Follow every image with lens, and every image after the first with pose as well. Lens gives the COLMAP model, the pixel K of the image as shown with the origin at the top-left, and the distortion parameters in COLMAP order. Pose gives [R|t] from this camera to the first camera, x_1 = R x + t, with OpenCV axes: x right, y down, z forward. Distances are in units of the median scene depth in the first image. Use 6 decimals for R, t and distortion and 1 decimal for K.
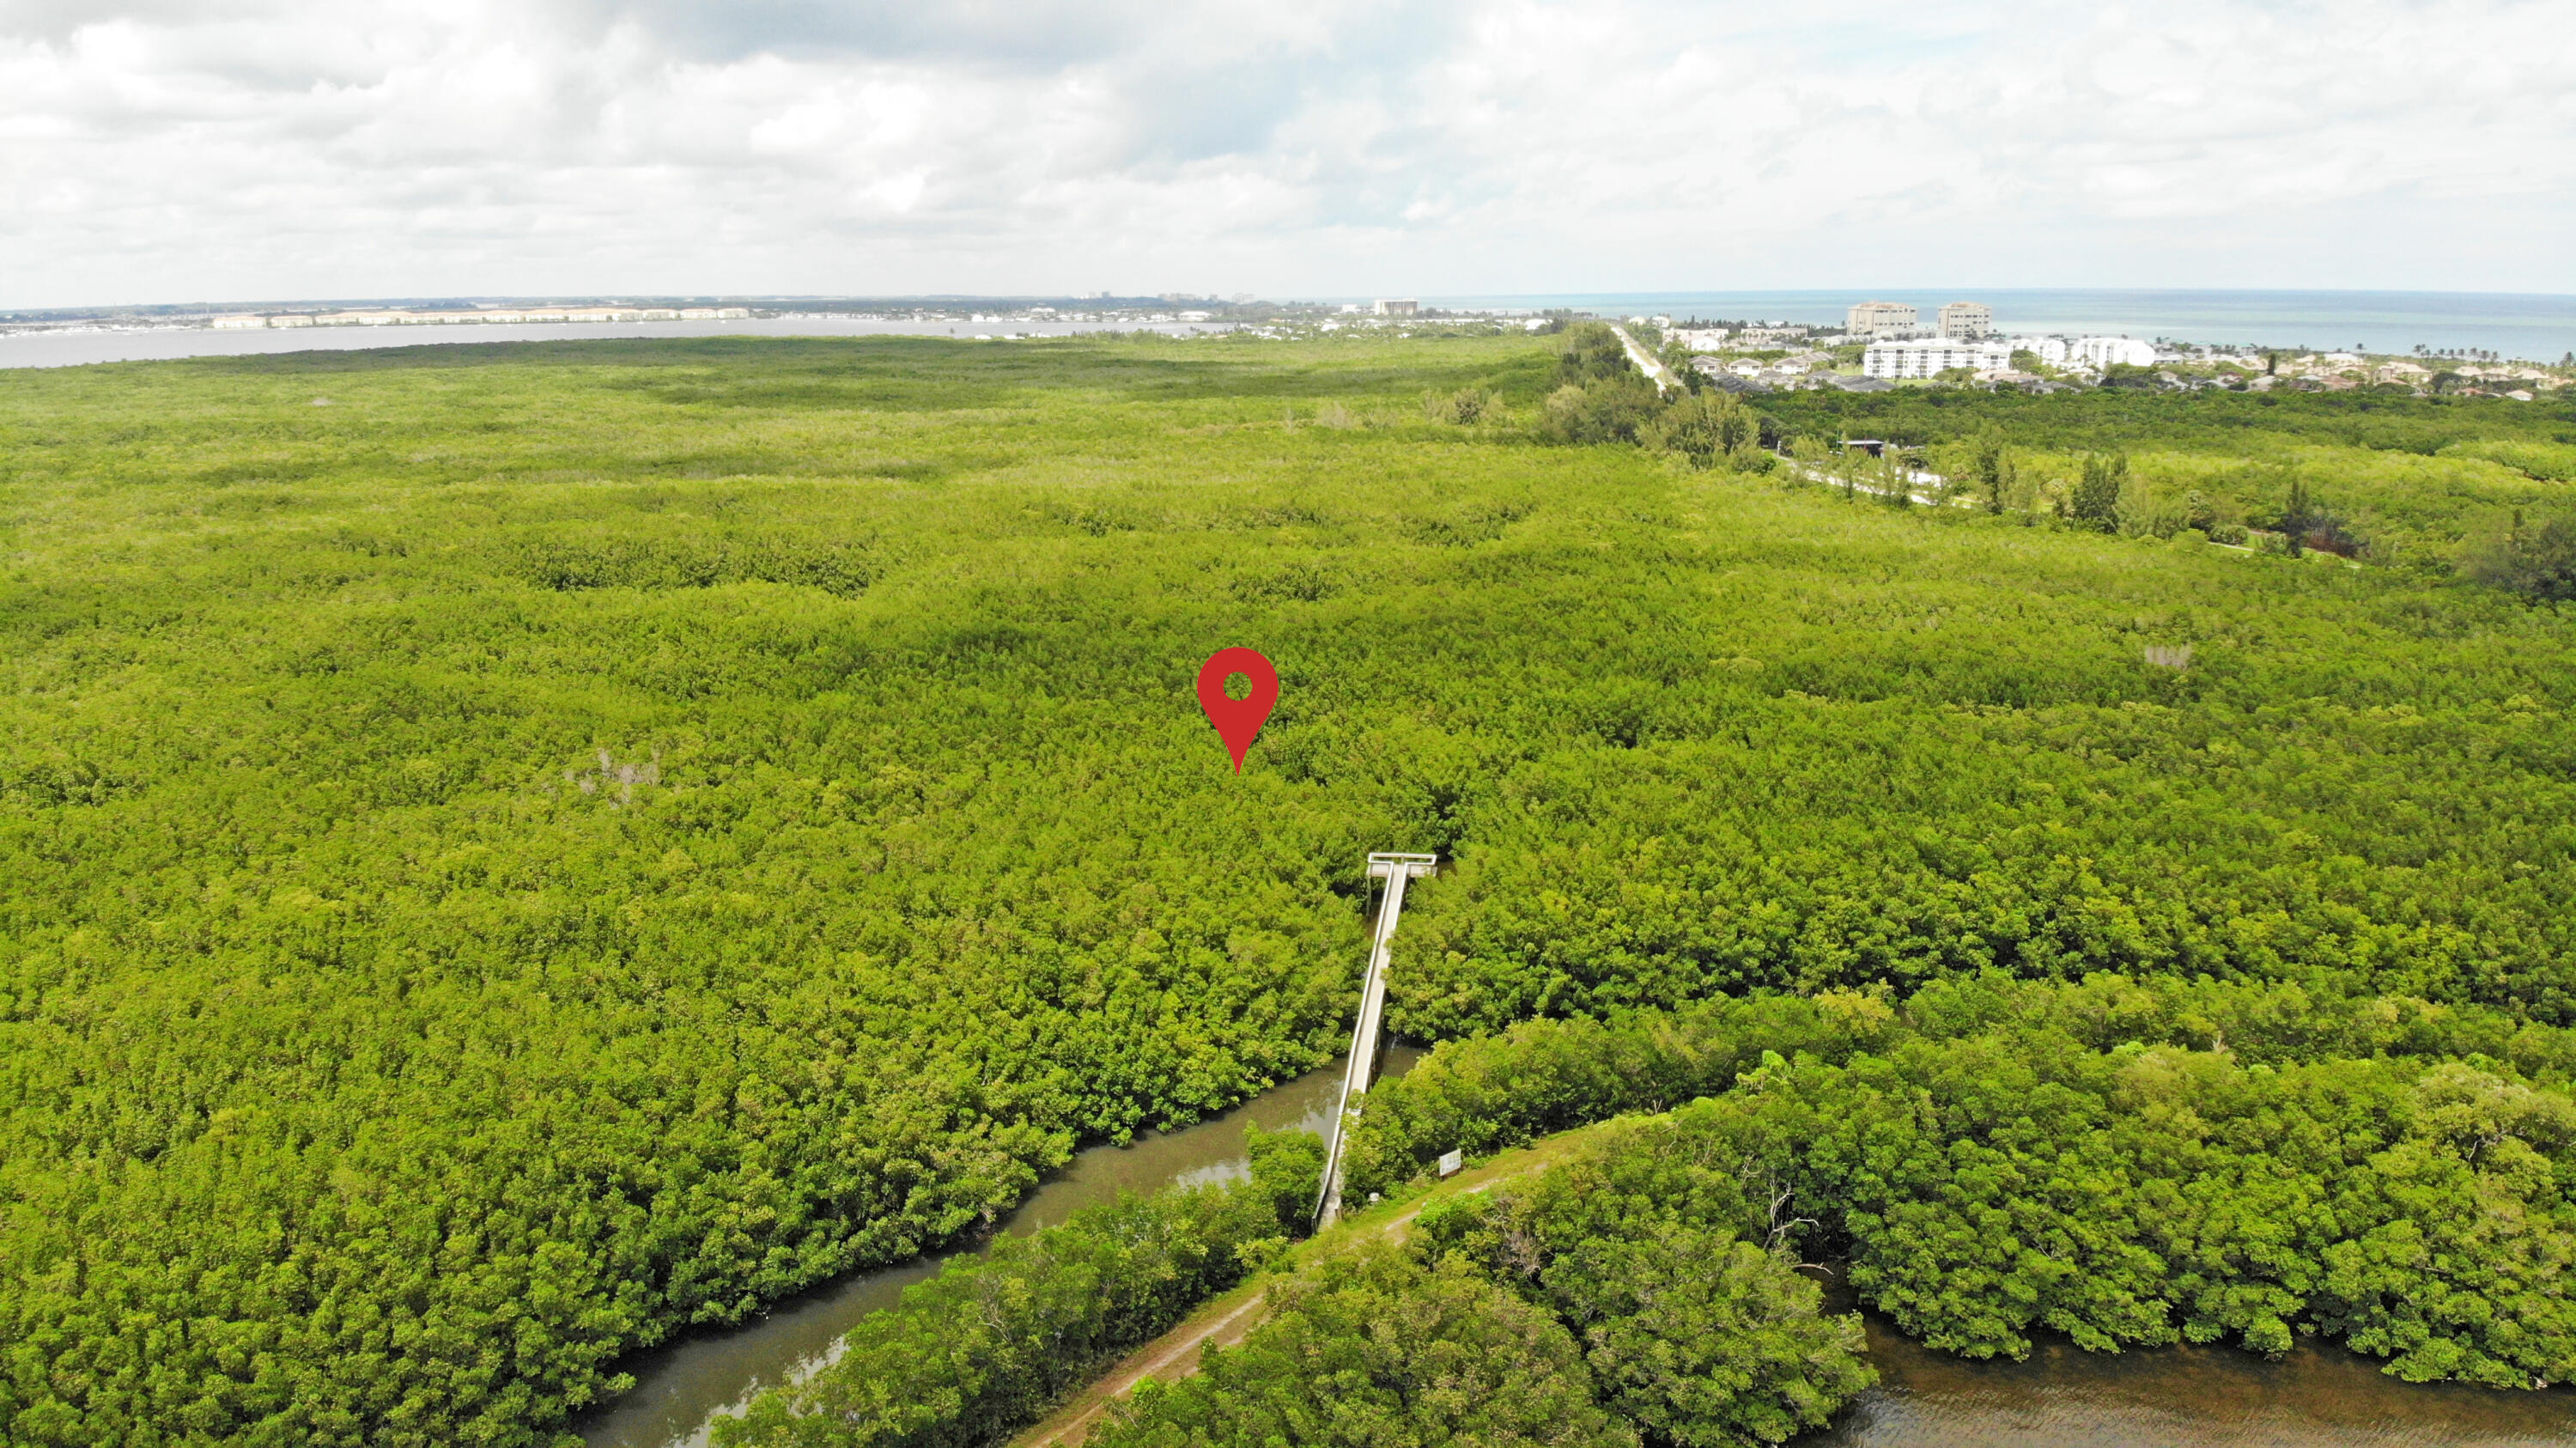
lens RADIAL K [[1836.4, 0, 1290.8], [0, 1836.4, 715.0], [0, 0, 1]] dist [0.046002, -0.157997]
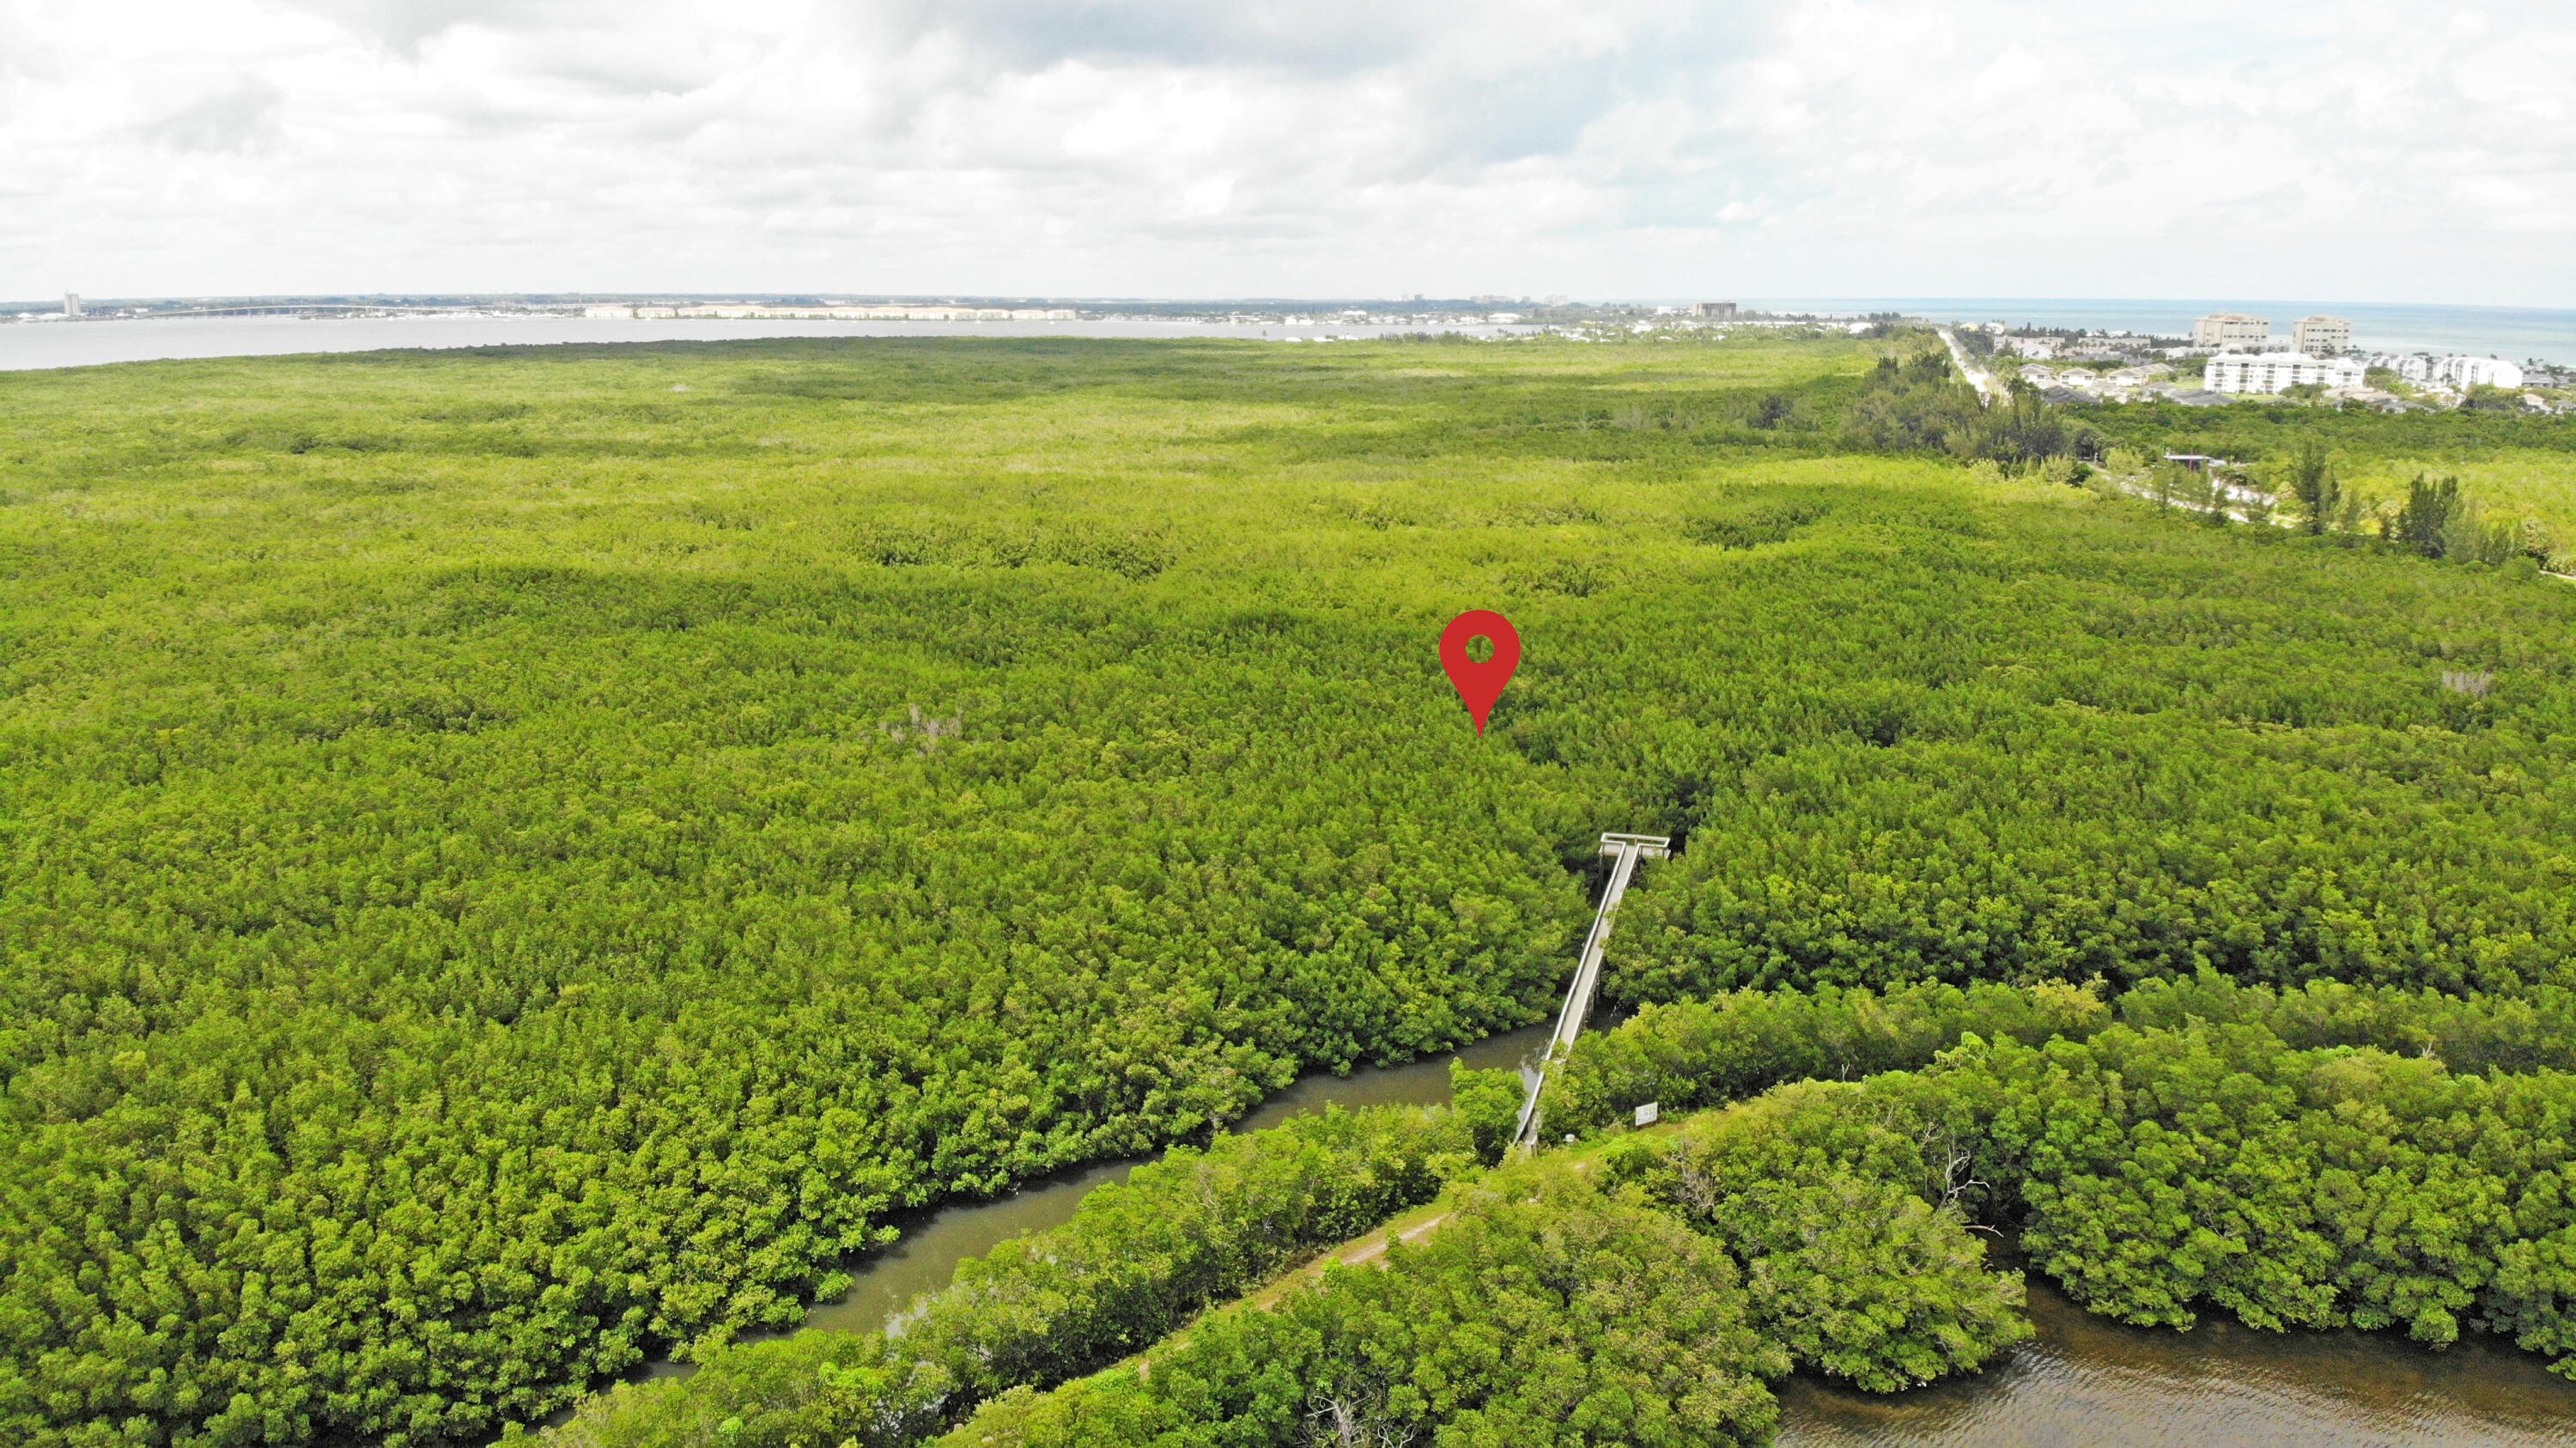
lens RADIAL K [[1836.4, 0, 1293.0], [0, 1836.4, 726.4], [0, 0, 1]] dist [0.046002, -0.157997]
pose [[0.986346, 0.044163, -0.158654, 0.036746], [-0.043510, 0.999024, 0.007591, 0.018014], [0.158835, -0.000584, 0.987305, -0.065977]]
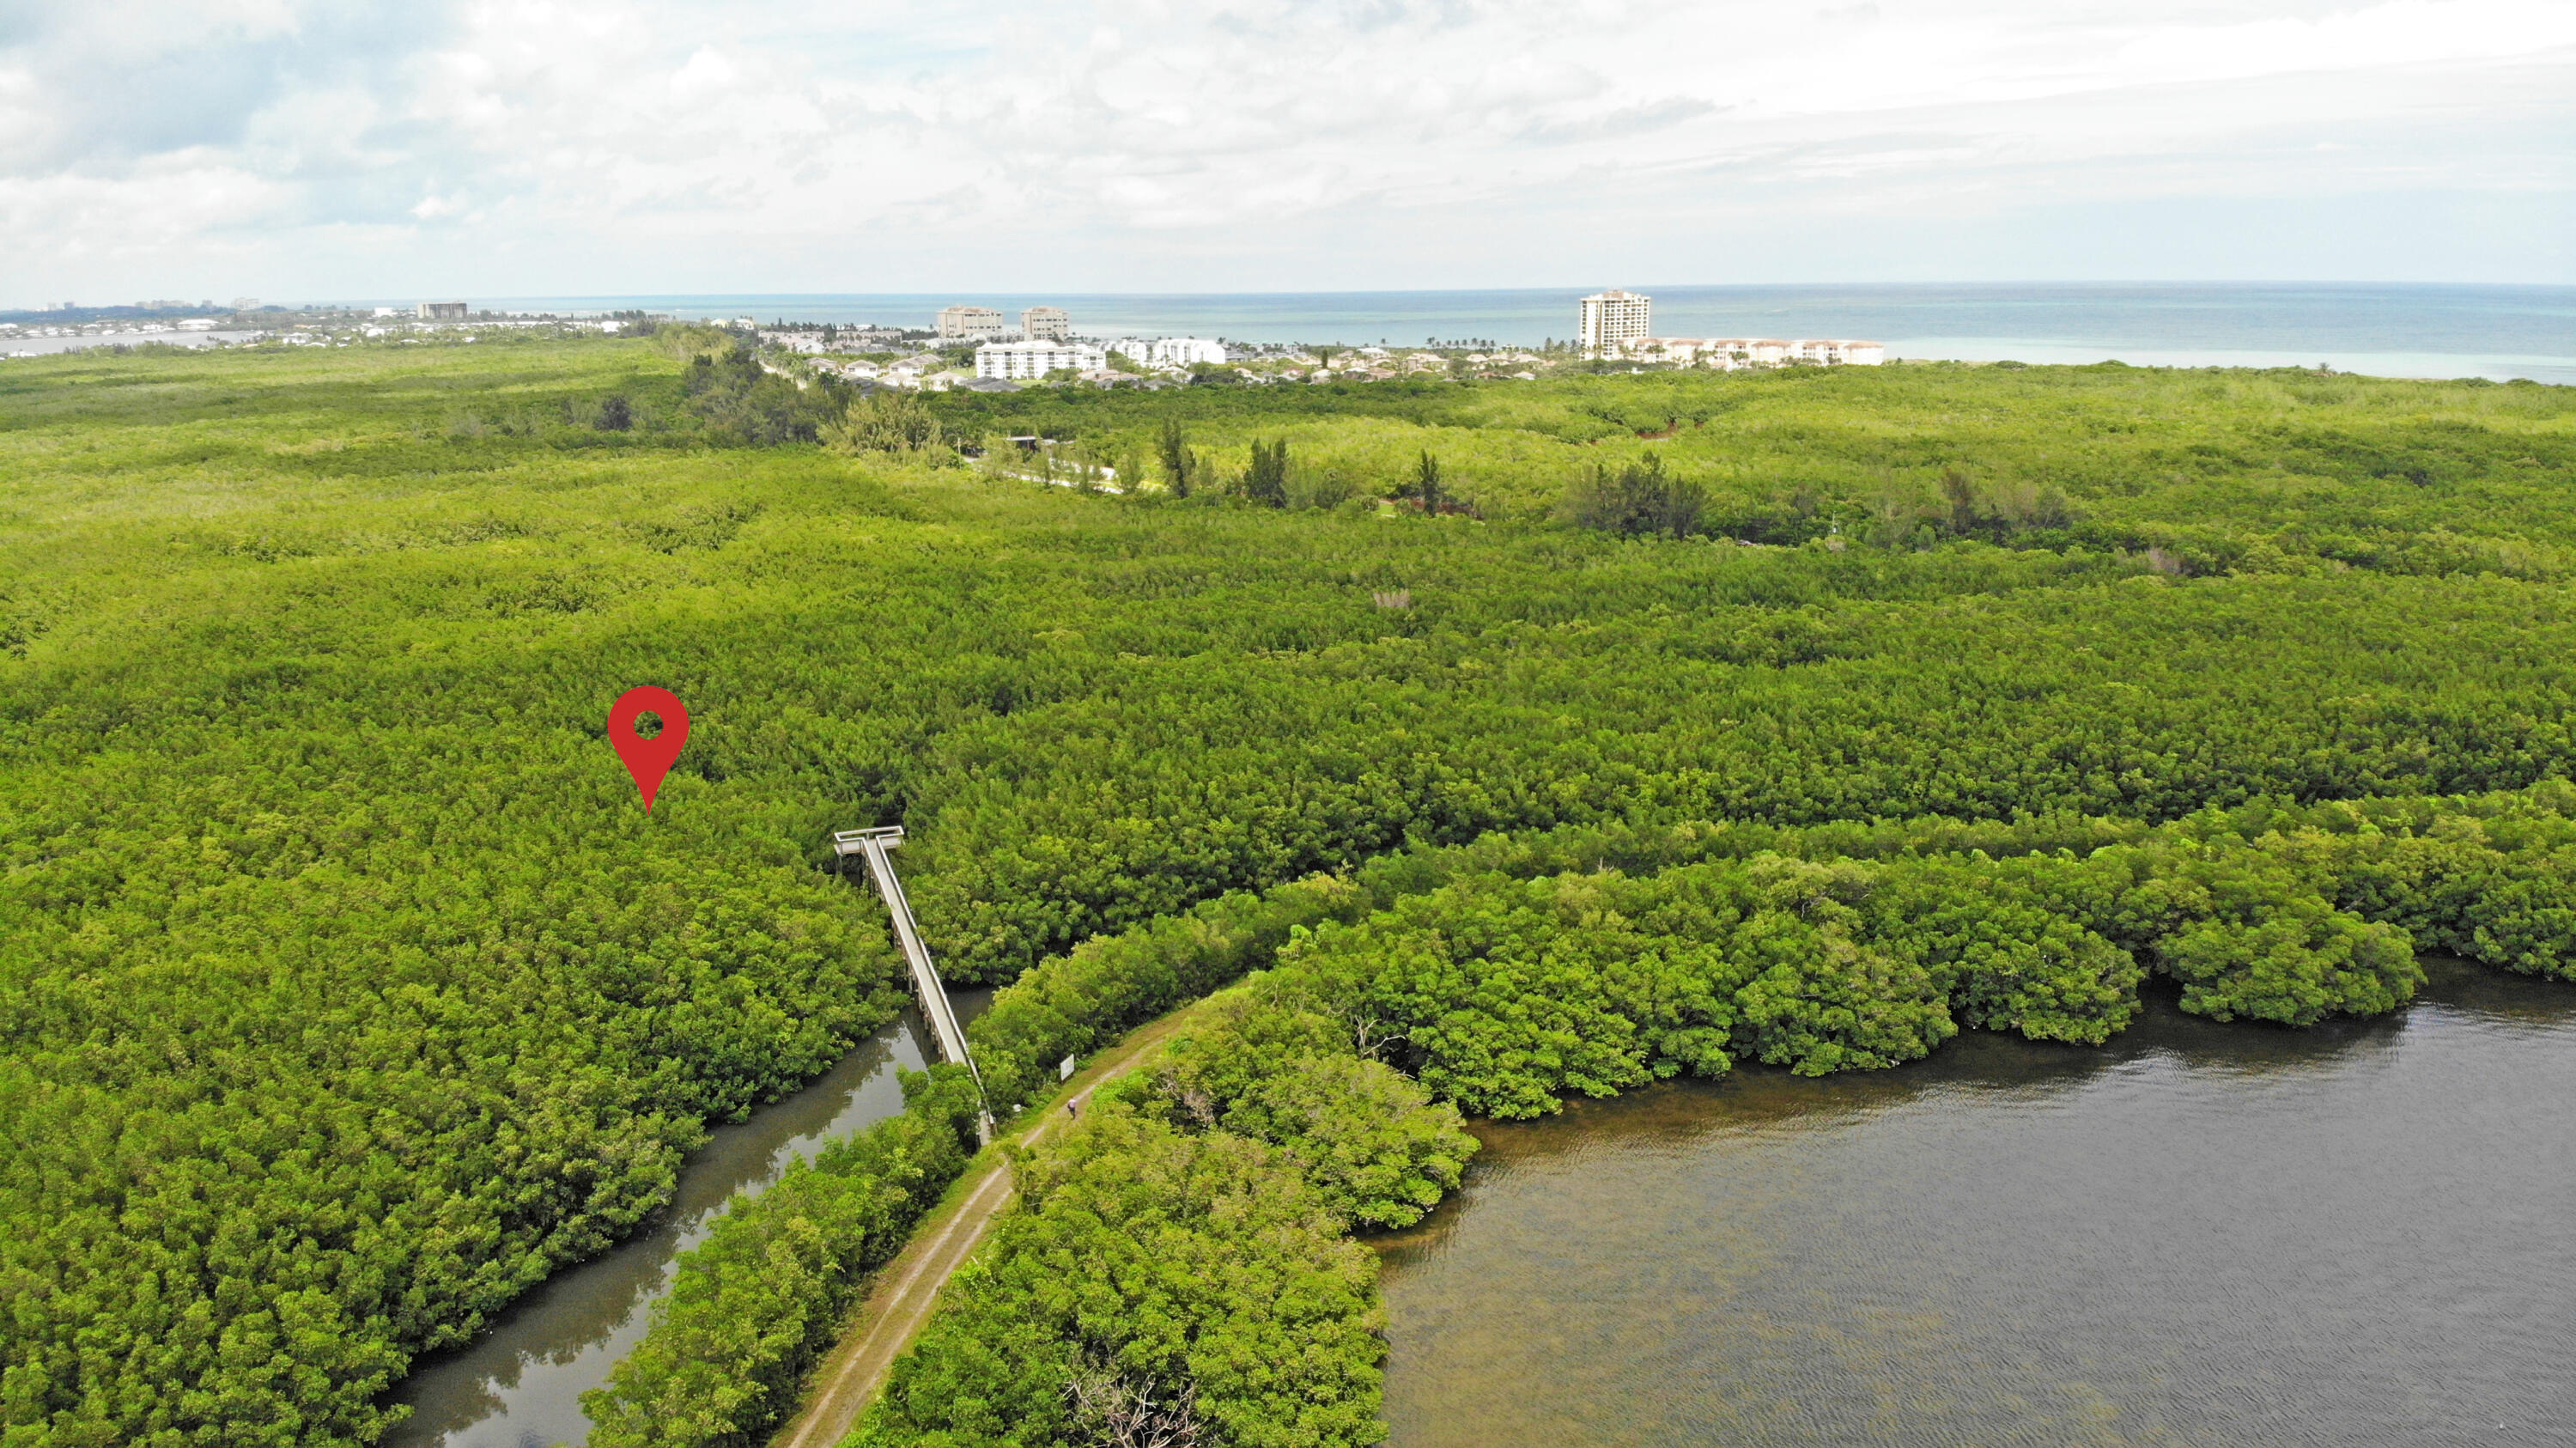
lens RADIAL K [[1836.4, 0, 1287.3], [0, 1836.4, 734.1], [0, 0, 1]] dist [0.046002, -0.157997]
pose [[0.882137, -0.107234, 0.458624, -0.237808], [0.103757, 0.994060, 0.032857, 0.015225], [-0.459423, 0.018601, 0.888023, -0.051690]]
